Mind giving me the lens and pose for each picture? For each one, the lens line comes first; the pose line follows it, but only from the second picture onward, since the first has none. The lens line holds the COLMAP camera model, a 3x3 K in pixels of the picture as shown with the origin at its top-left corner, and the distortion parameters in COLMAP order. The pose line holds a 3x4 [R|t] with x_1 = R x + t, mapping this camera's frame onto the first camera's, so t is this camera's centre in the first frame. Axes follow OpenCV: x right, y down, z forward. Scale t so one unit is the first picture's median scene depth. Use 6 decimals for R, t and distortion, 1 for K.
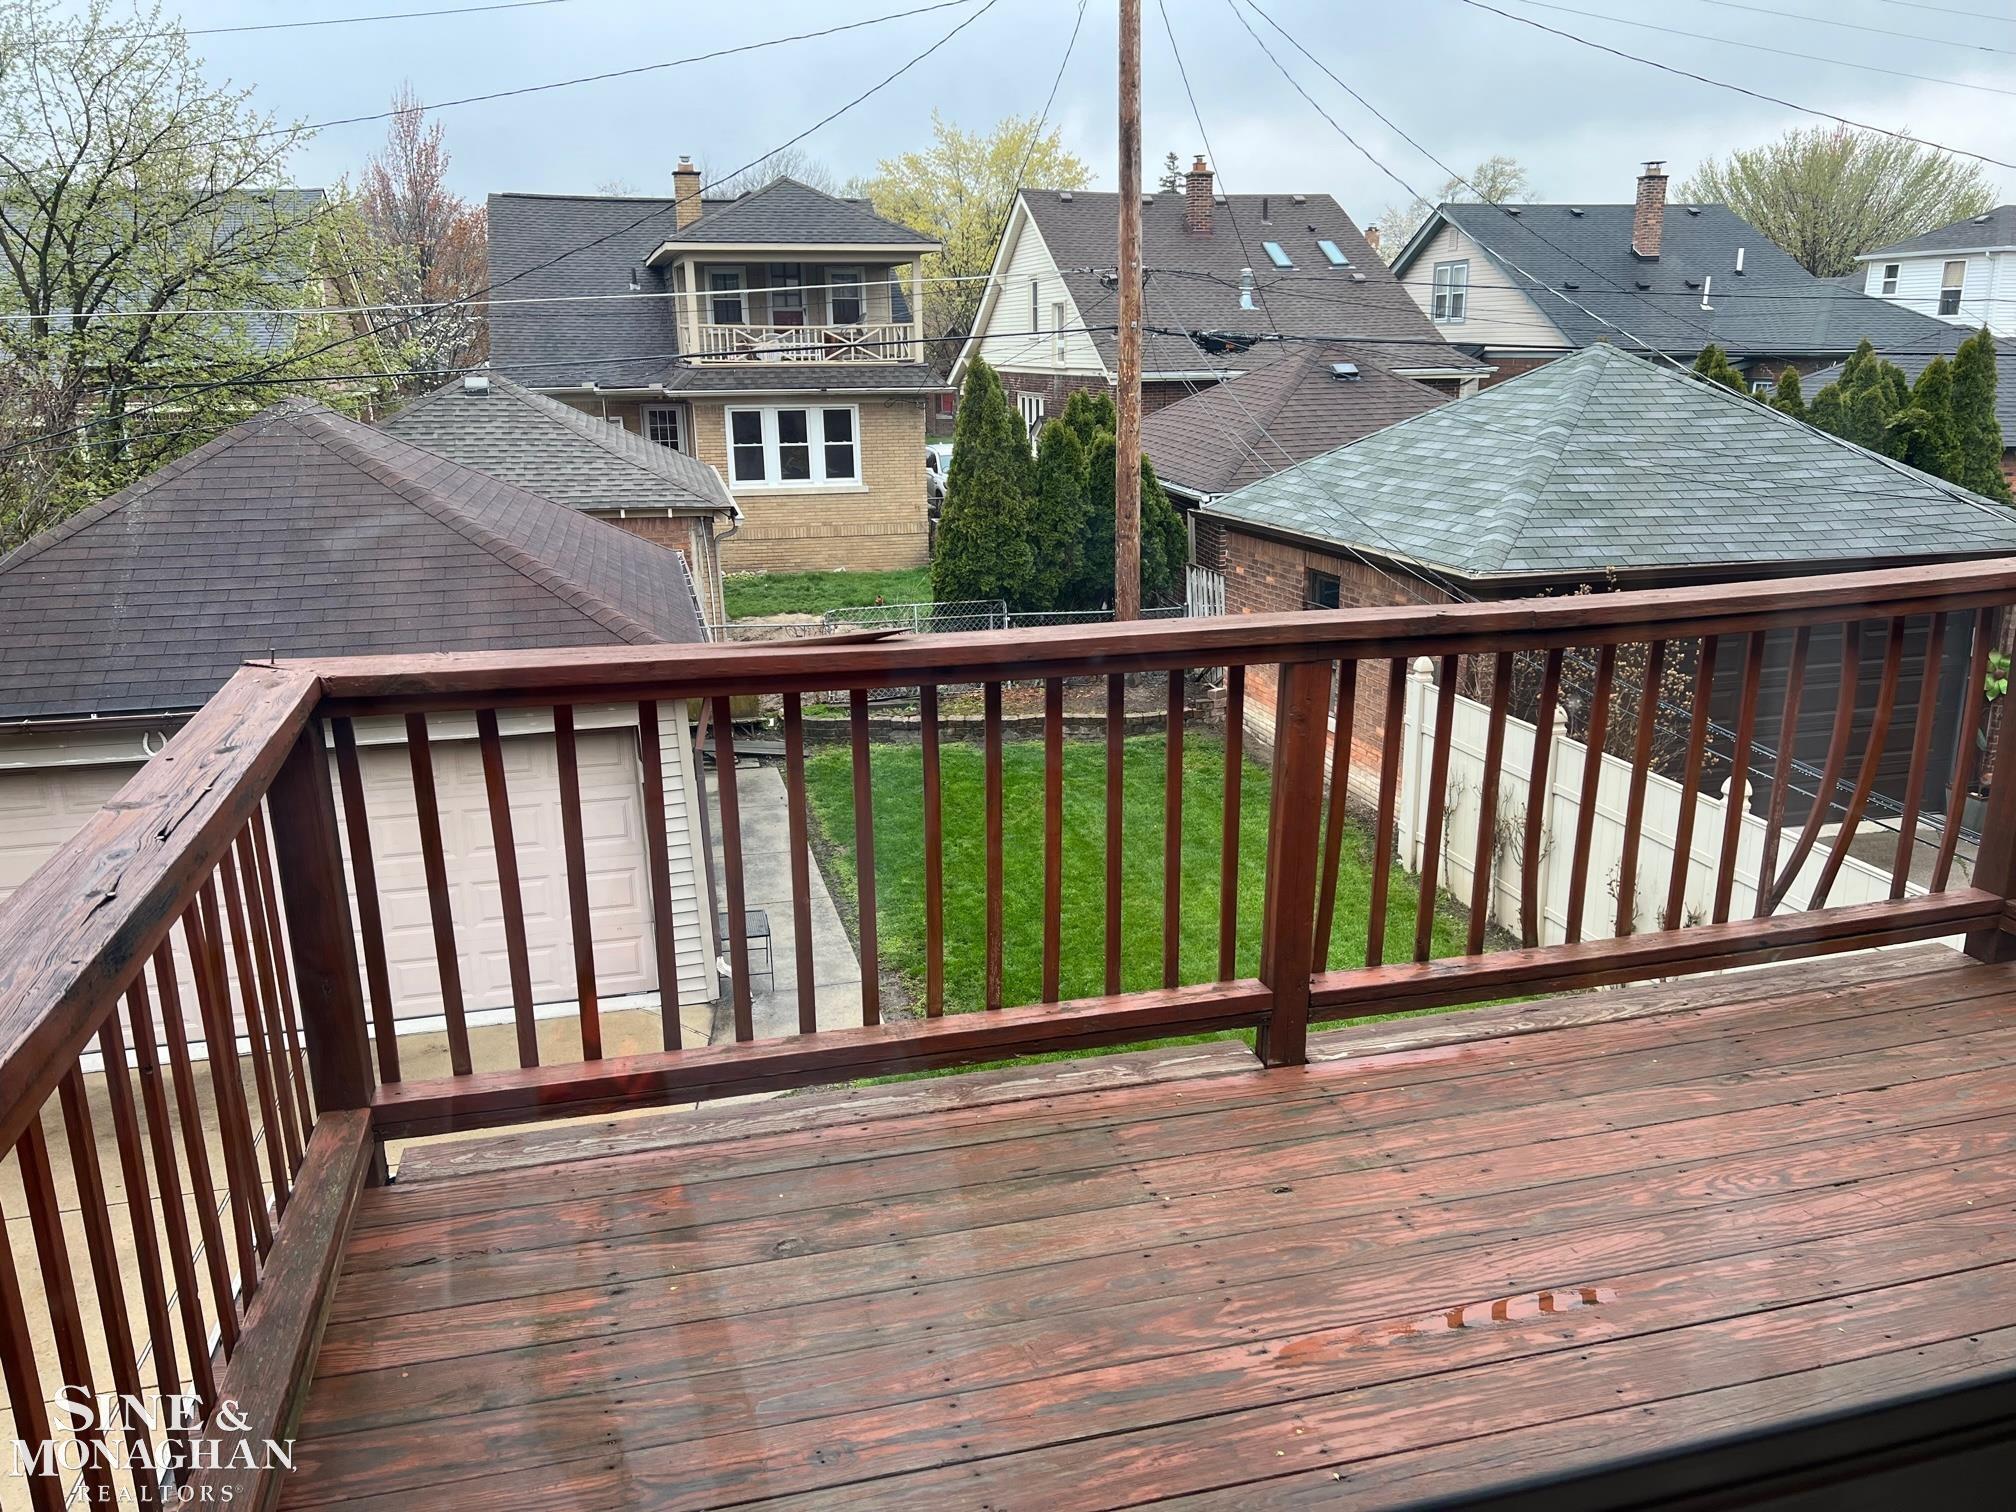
lens RADIAL K [[1507.1, 0, 990.2], [0, 1507.1, 797.5], [0, 0, 1]] dist [0.042420, -0.064056]
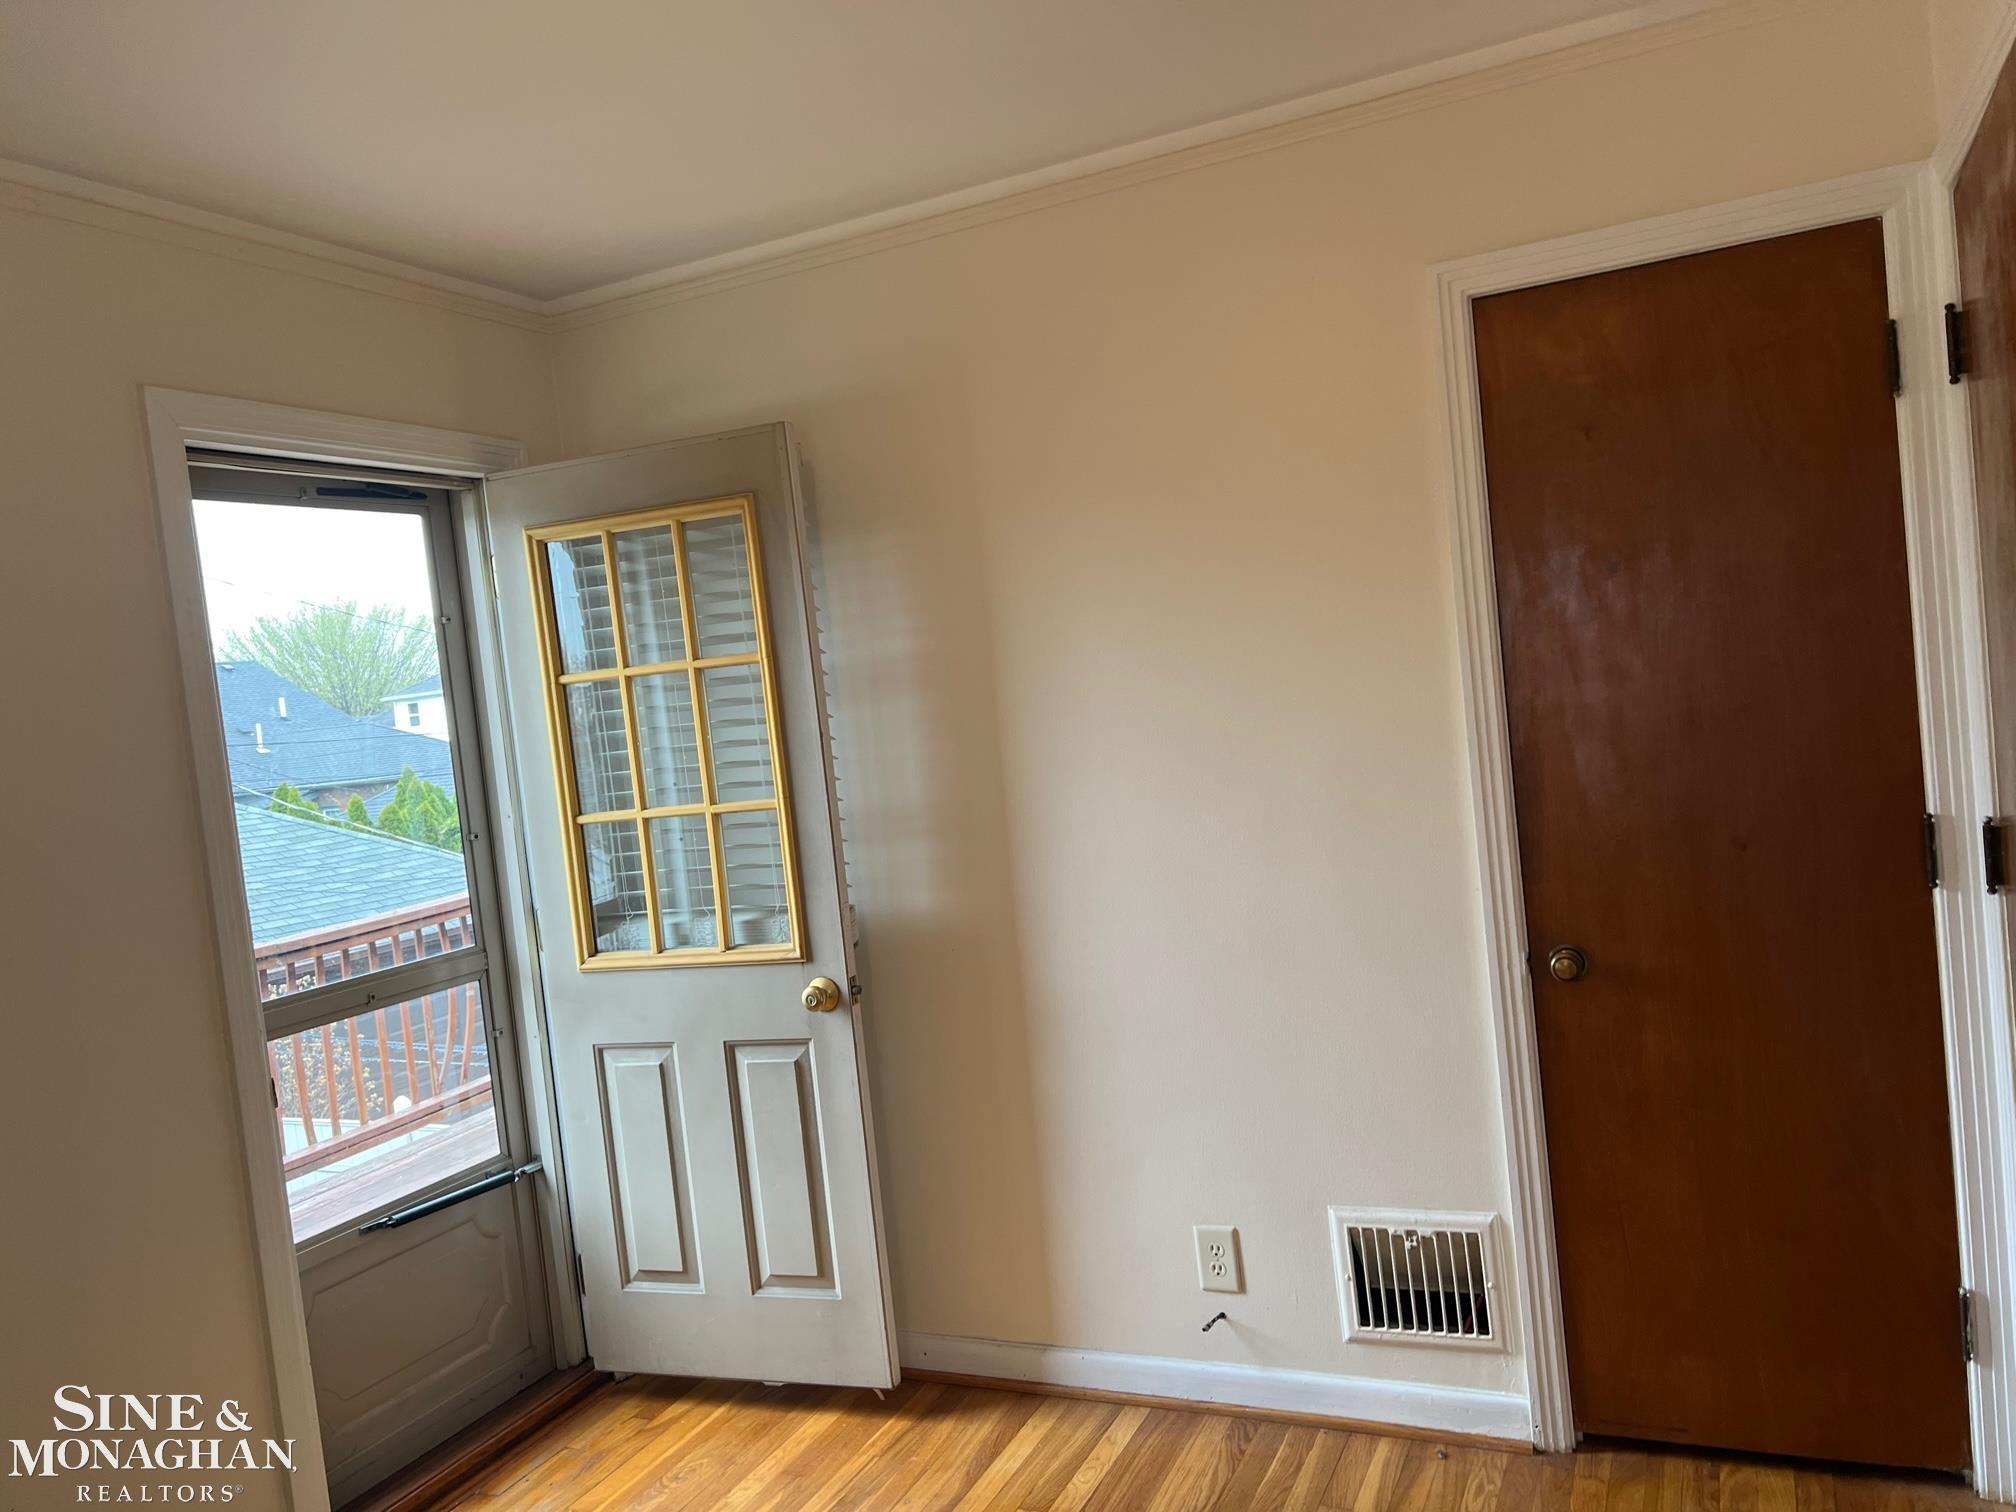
lens RADIAL K [[1507.1, 0, 998.0], [0, 1507.1, 760.8], [0, 0, 1]] dist [0.042420, -0.064056]
pose [[0.635407, -0.091431, 0.766746, -0.249276], [0.315116, 0.937223, -0.149379, 0.116303], [-0.704954, 0.336530, 0.624329, -0.440310]]
